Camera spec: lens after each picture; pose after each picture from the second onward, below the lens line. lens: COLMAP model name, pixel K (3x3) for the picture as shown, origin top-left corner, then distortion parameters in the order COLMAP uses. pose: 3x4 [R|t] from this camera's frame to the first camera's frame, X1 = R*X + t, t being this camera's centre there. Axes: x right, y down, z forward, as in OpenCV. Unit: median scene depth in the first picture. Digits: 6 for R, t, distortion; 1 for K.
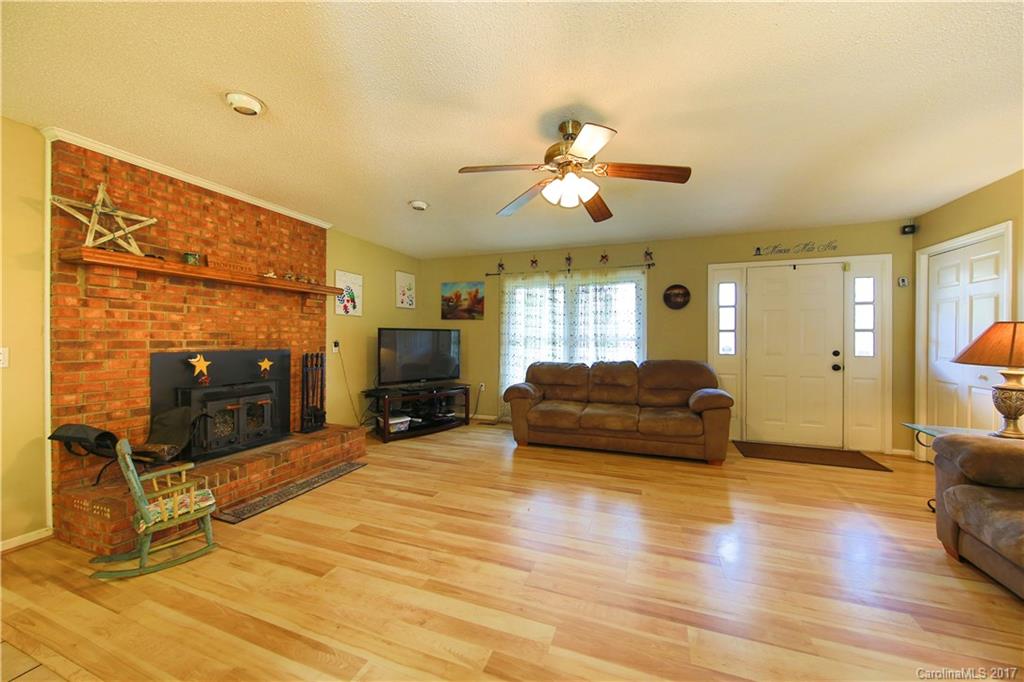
lens RADIAL K [[349.6, 0, 512.0], [0, 349.6, 341.0], [0, 0, 1]] dist [0.006360, -0.000039]
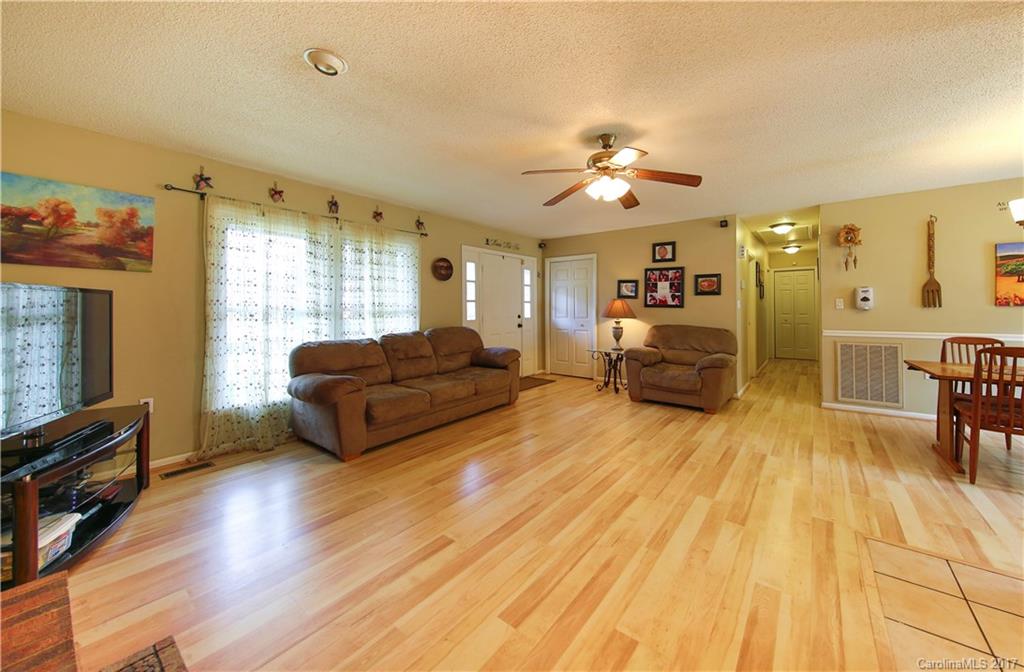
lens RADIAL K [[381.1, 0, 513.9], [0, 381.1, 307.6], [0, 0, 1]] dist [0.000993, 0.000073]
pose [[0.303755, -0.003676, 0.952743, -0.653444], [0.013794, 0.999905, -0.000539, -0.003904], [-0.952650, 0.013306, 0.303777, 0.481921]]
